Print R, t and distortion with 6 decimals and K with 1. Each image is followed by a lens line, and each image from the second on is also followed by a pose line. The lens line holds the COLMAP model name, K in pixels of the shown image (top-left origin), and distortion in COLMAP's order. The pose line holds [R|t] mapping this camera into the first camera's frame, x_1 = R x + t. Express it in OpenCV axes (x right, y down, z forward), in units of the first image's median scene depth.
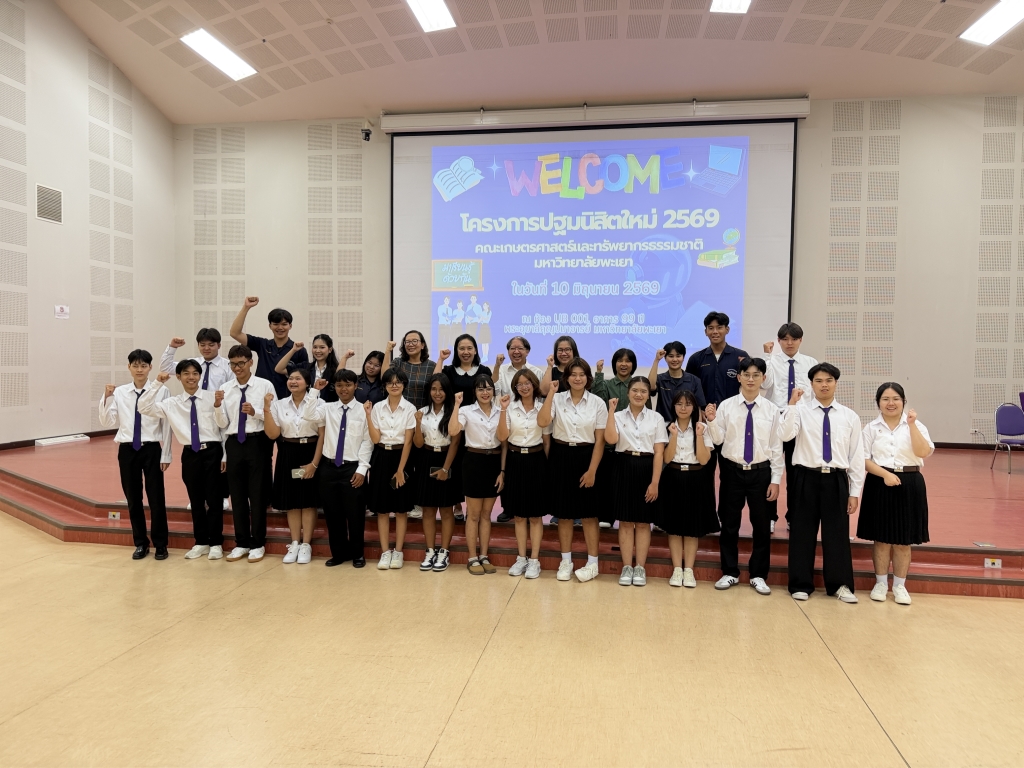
lens RADIAL K [[717.8, 0, 513.2], [0, 717.8, 392.5], [0, 0, 1]] dist [0.032883, -0.043541]
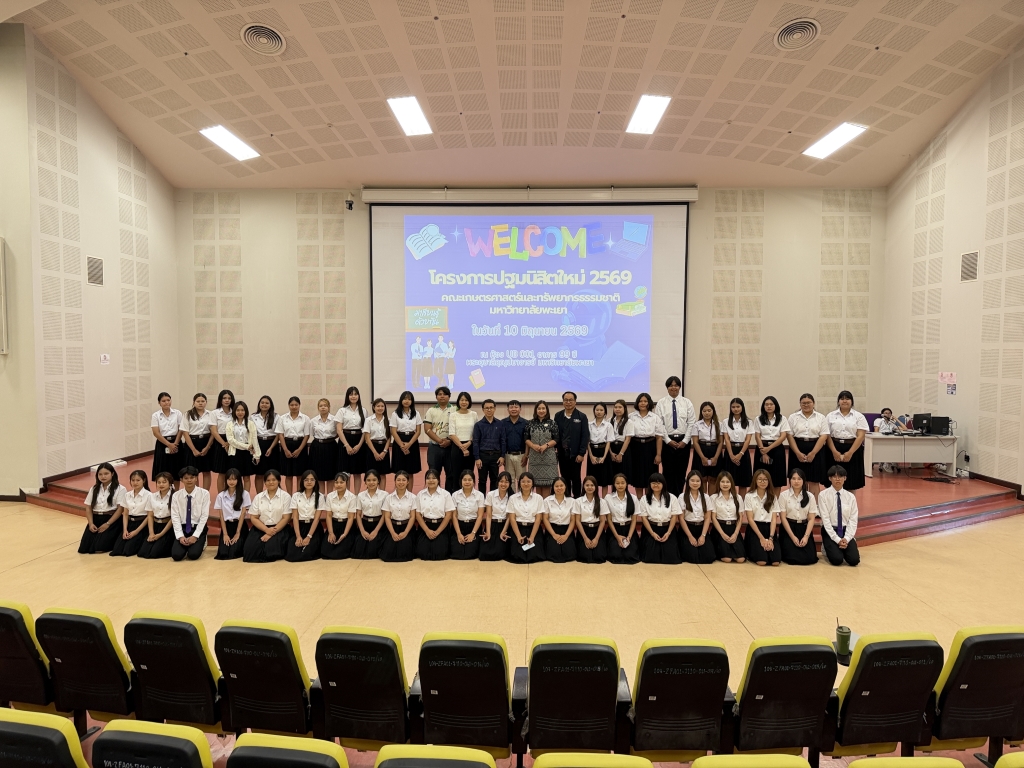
lens RADIAL K [[717.8, 0, 512.6], [0, 717.8, 394.8], [0, 0, 1]] dist [0.032883, -0.043541]
pose [[0.991257, -0.019928, 0.130435, -0.111289], [0.017808, 0.999690, 0.017396, -0.061819], [-0.130741, -0.014921, 0.991304, -0.284784]]
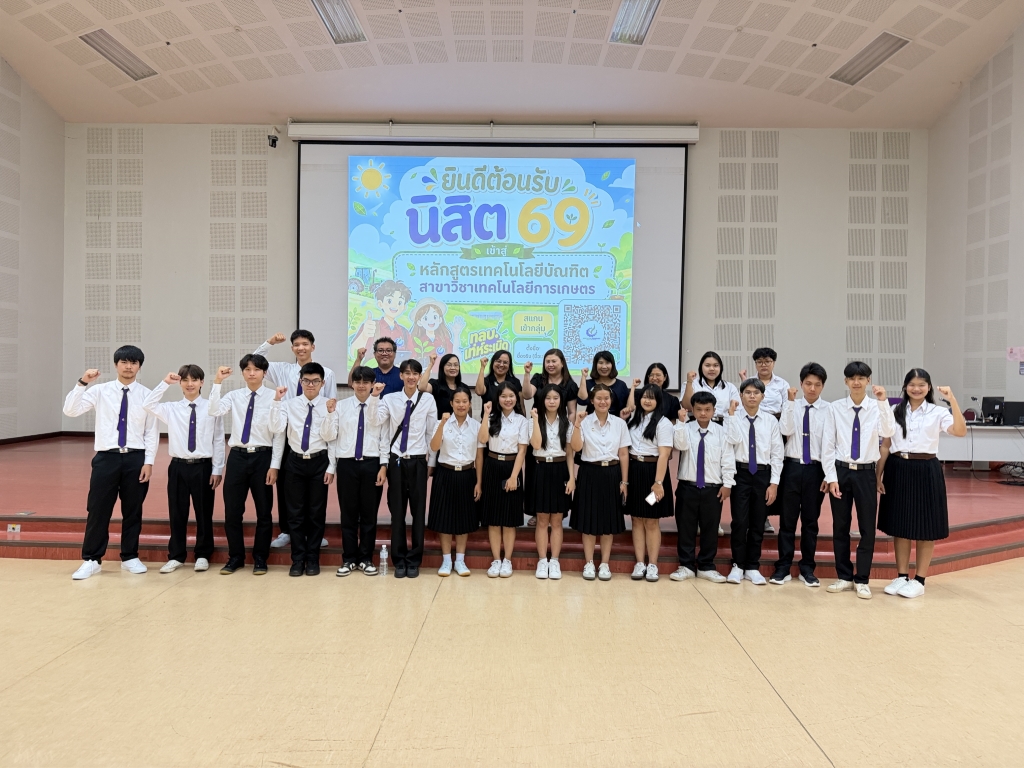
lens RADIAL K [[717.8, 0, 505.8], [0, 717.8, 382.3], [0, 0, 1]] dist [0.032883, -0.043541]
pose [[0.991575, -0.001094, 0.129525, -0.016684], [0.004405, 0.999671, -0.025276, 0.001991], [-0.129455, 0.025634, 0.991254, -0.024324]]
